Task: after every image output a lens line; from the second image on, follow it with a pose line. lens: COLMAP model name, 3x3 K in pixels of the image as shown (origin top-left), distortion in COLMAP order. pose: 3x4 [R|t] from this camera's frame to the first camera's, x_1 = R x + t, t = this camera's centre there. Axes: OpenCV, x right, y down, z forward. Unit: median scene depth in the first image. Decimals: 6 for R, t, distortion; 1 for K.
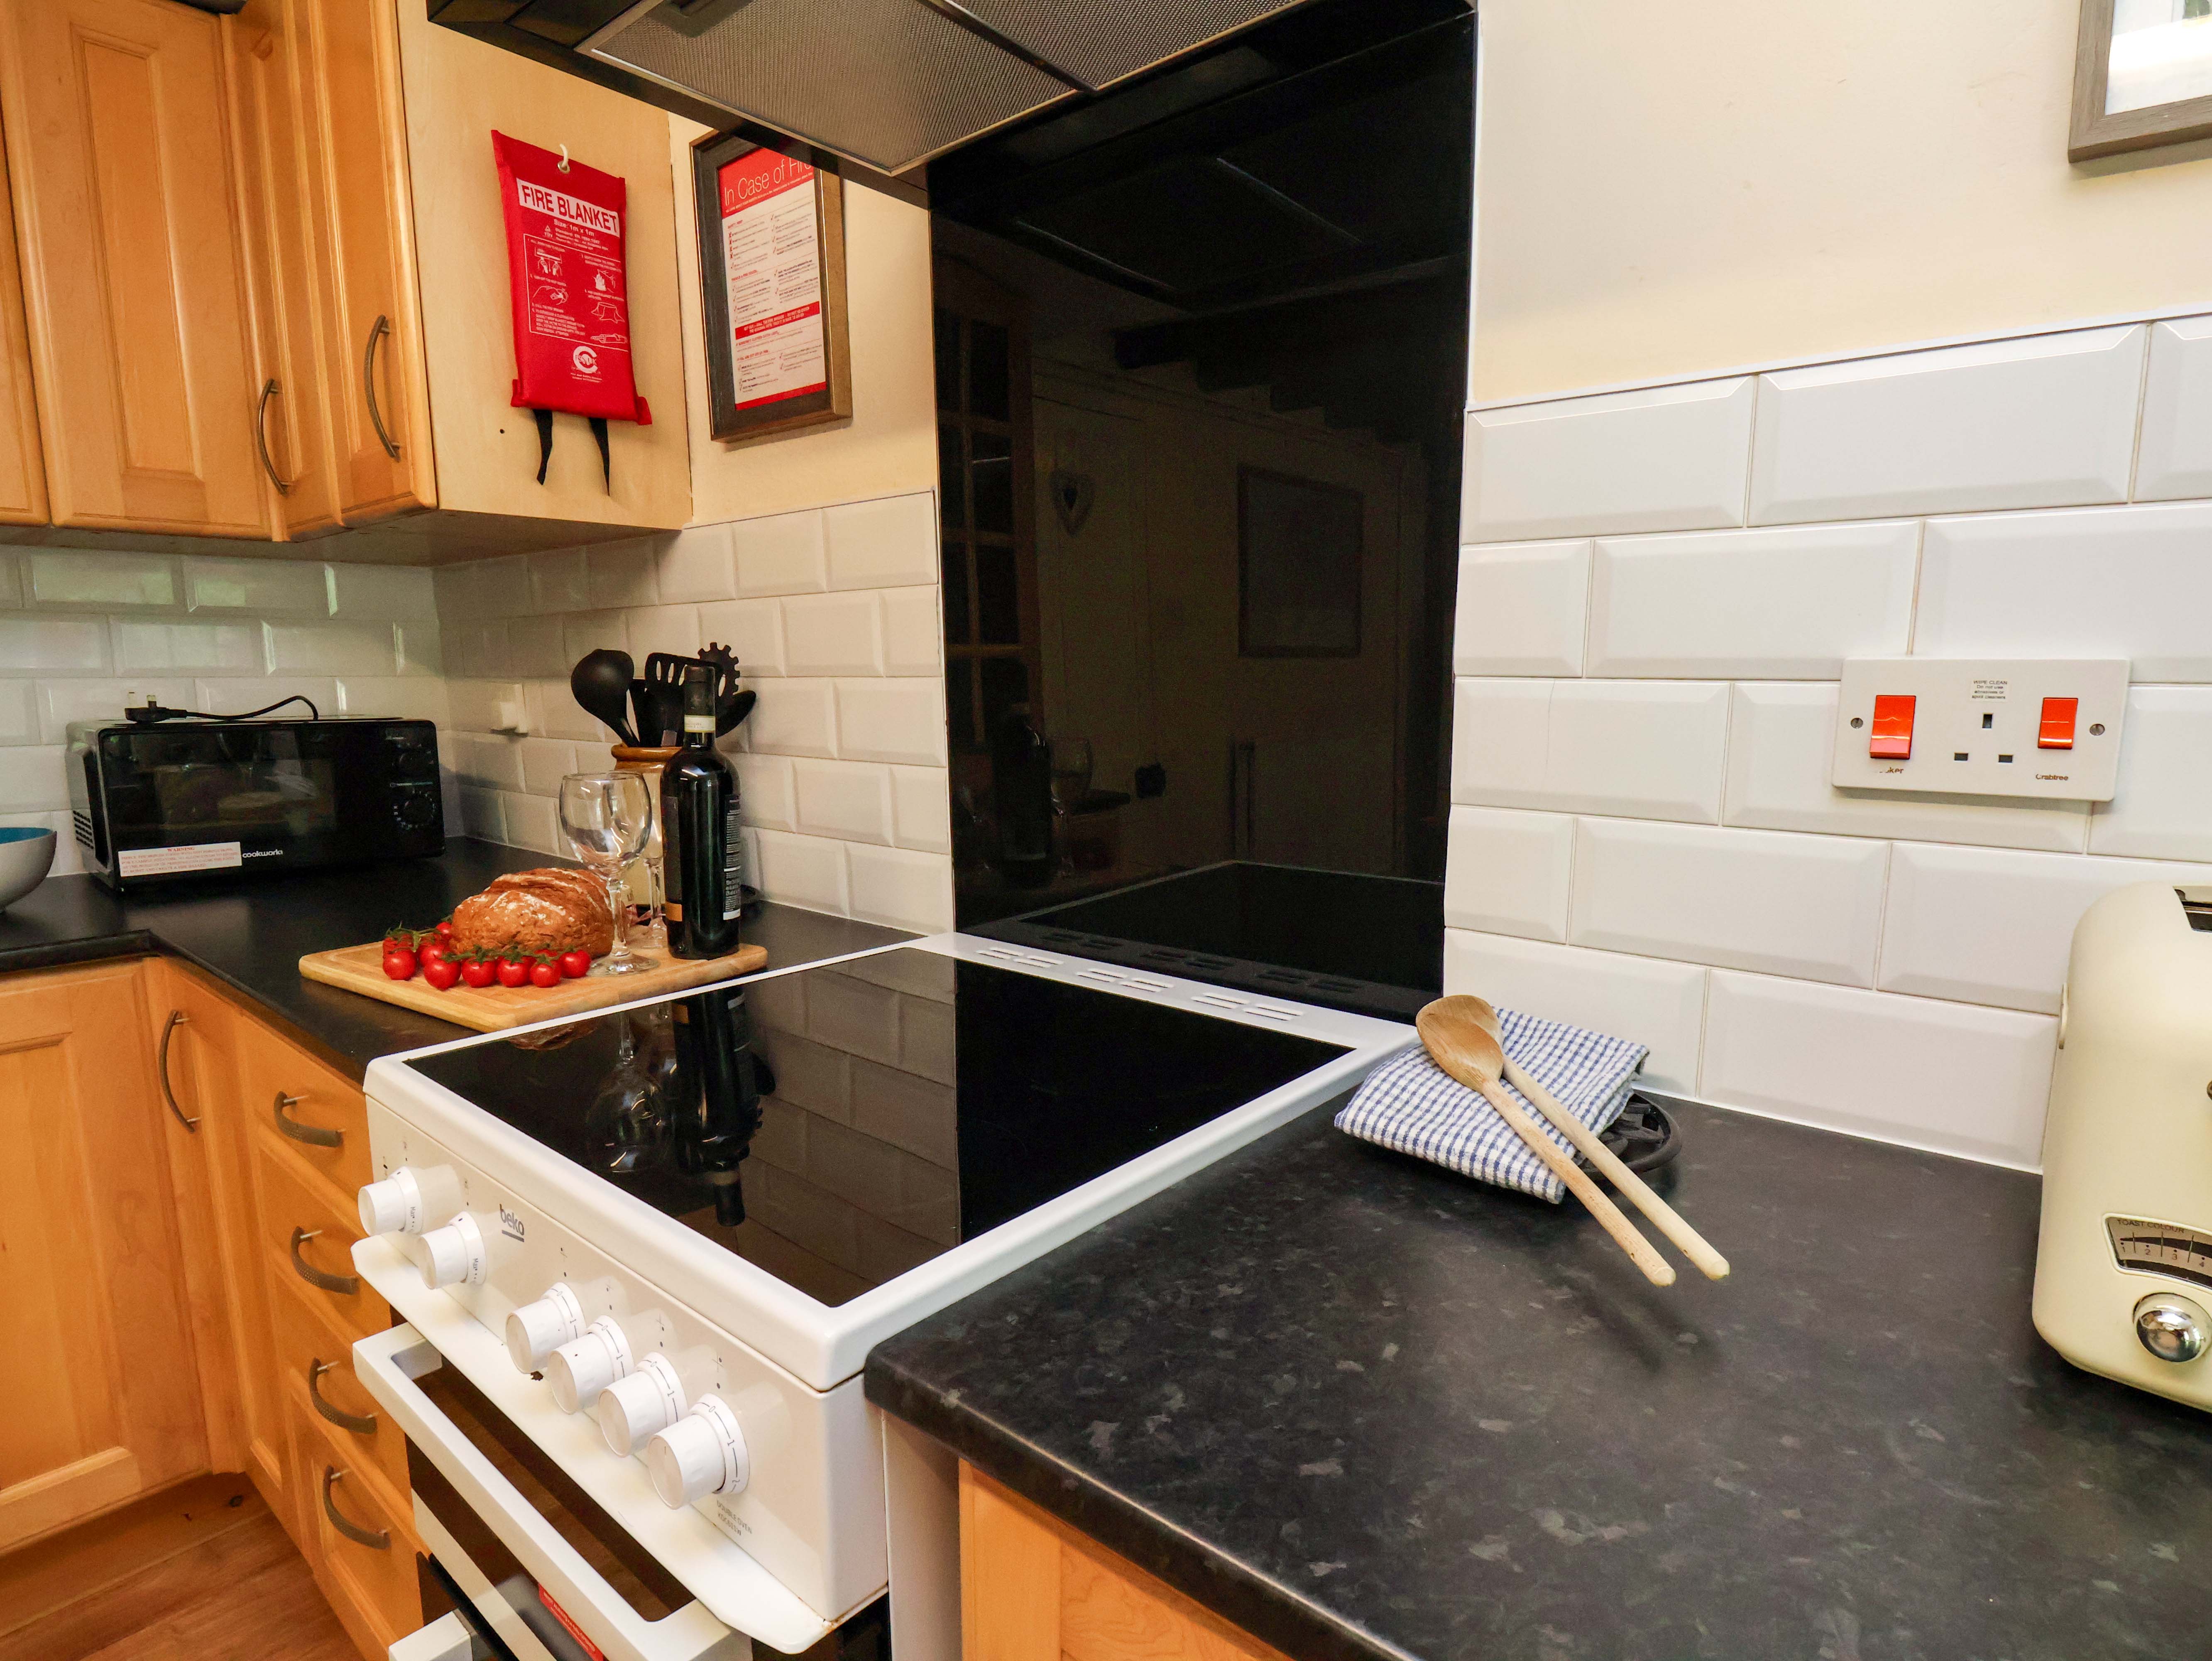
lens RADIAL K [[1169.3, 0, 1111.8], [0, 1169.3, 831.6], [0, 0, 1]] dist [0.002741, -0.013162]
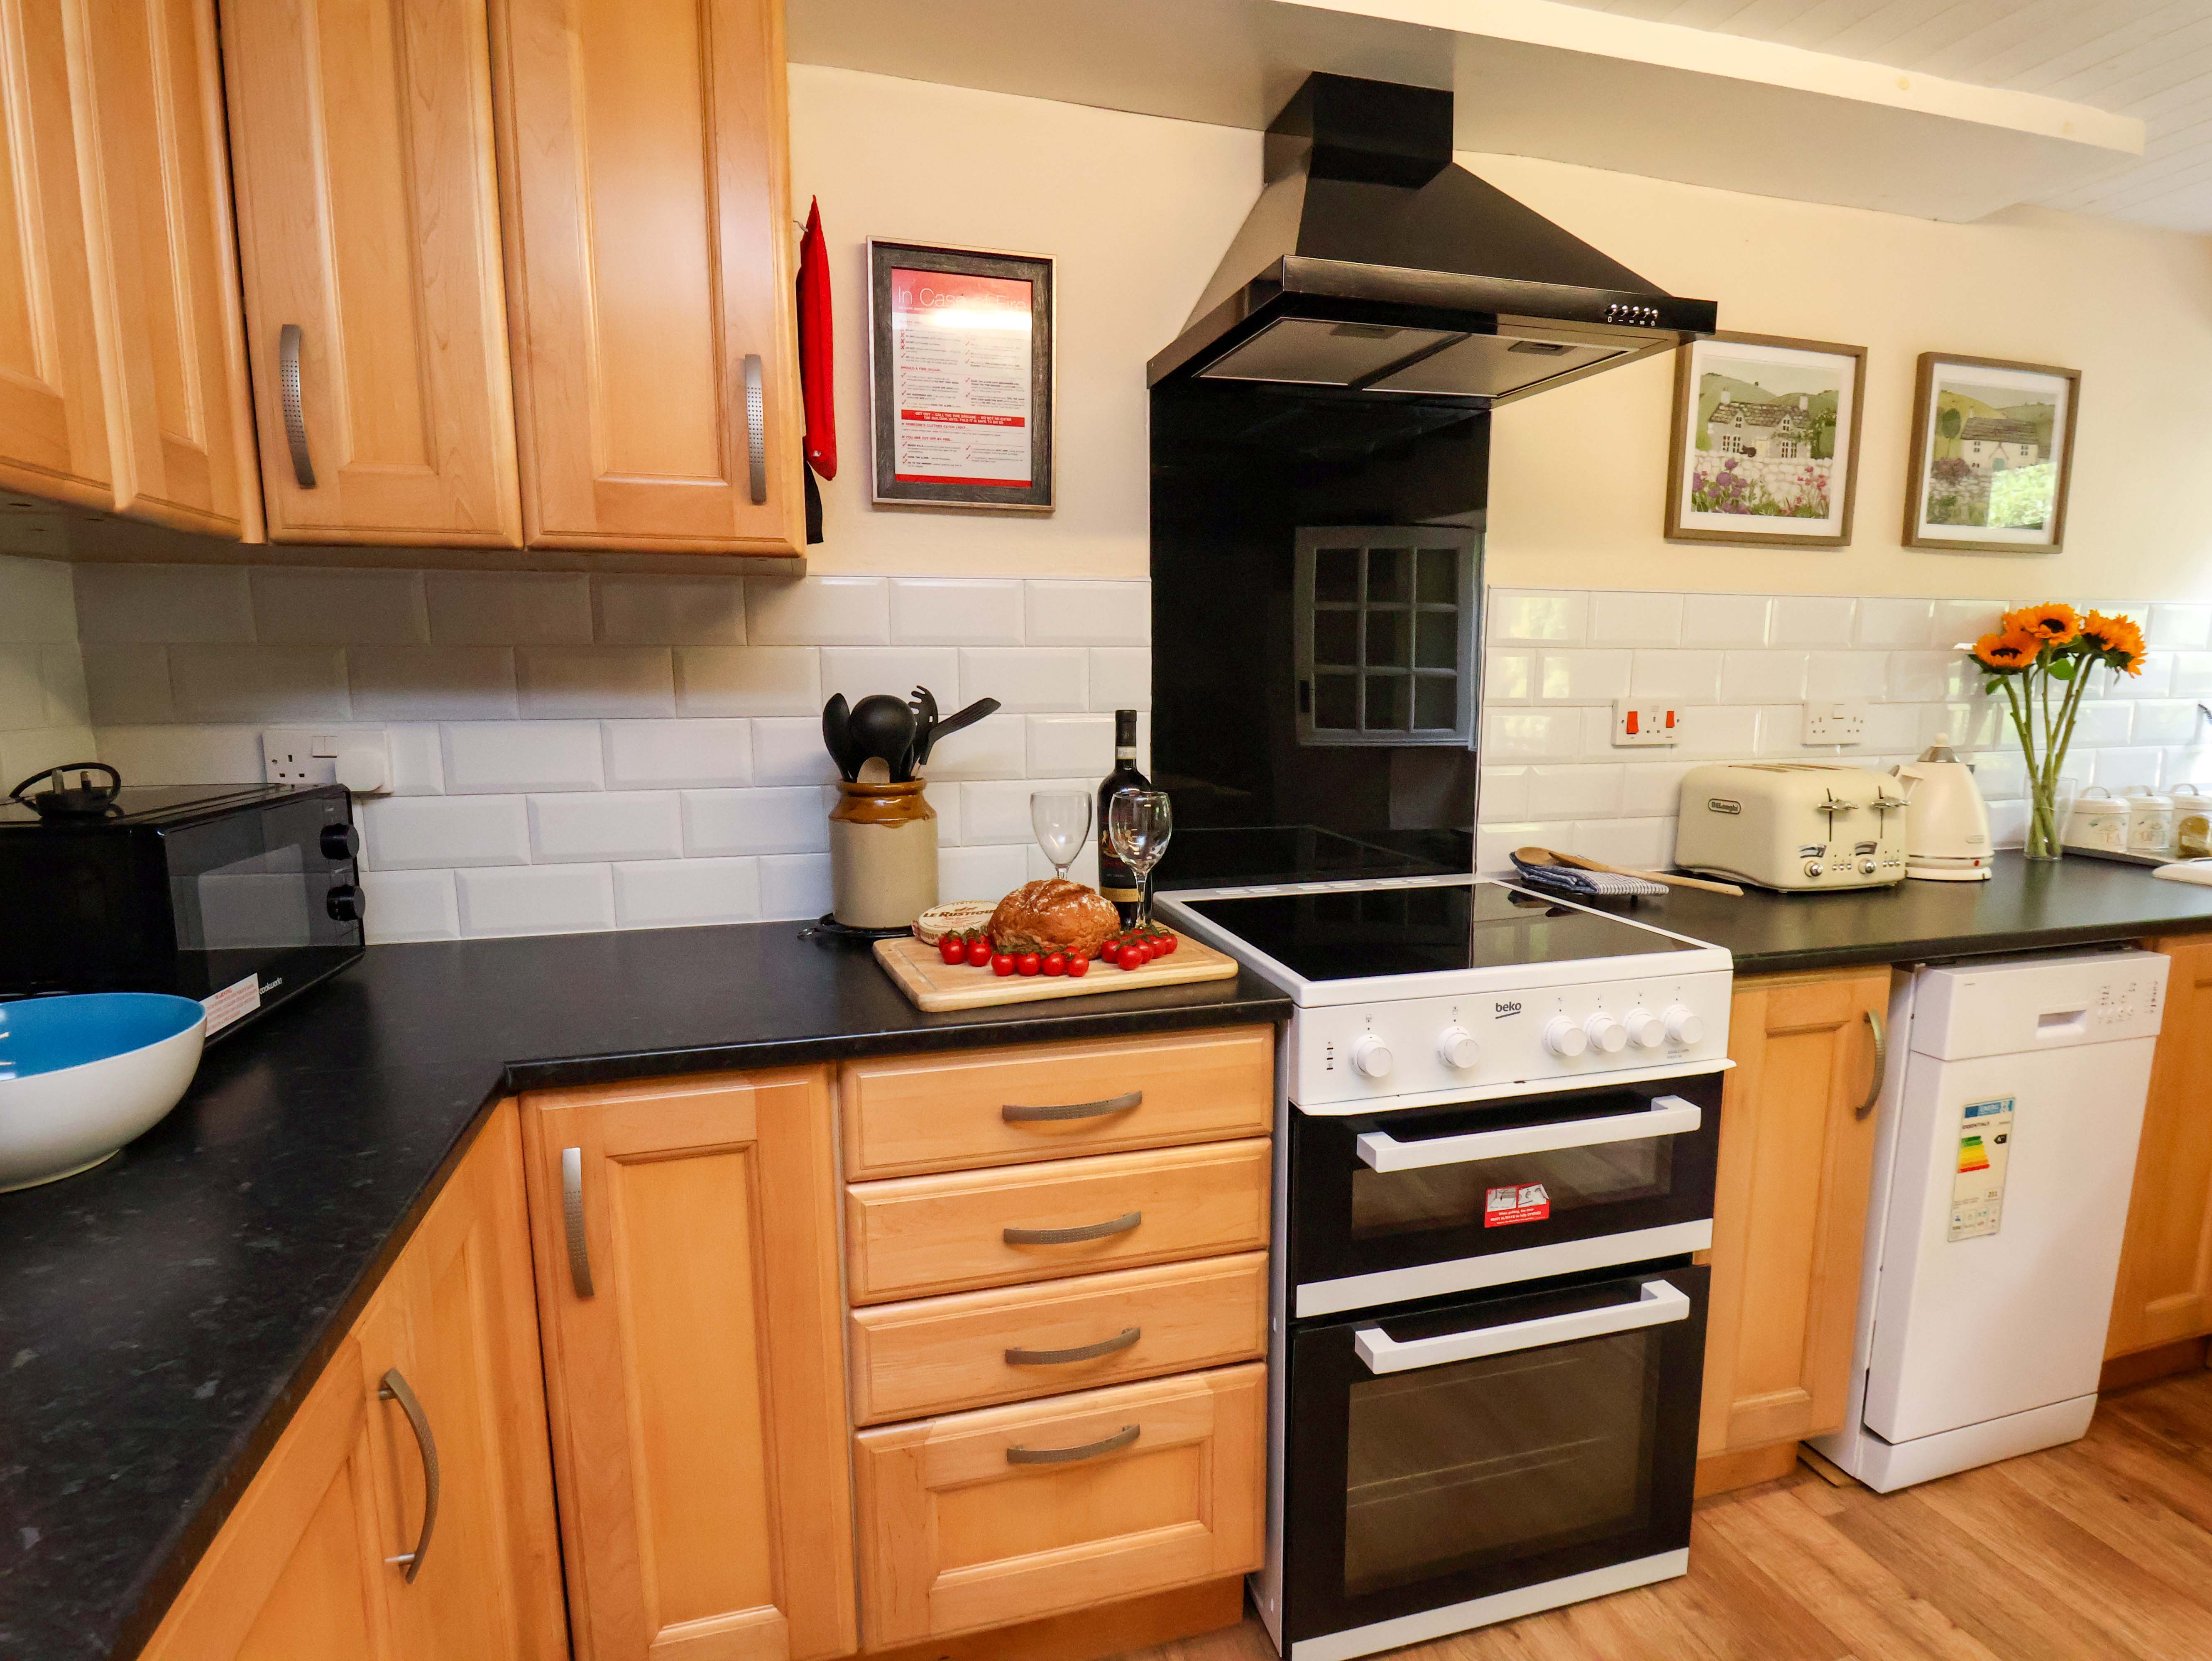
lens RADIAL K [[1169.3, 0, 1106.9], [0, 1169.3, 832.3], [0, 0, 1]] dist [0.002741, -0.013162]
pose [[0.563811, -0.112408, 0.818218, -1.248045], [0.113159, 0.991866, 0.058289, -0.069966], [-0.818115, 0.059725, 0.571945, 0.221765]]
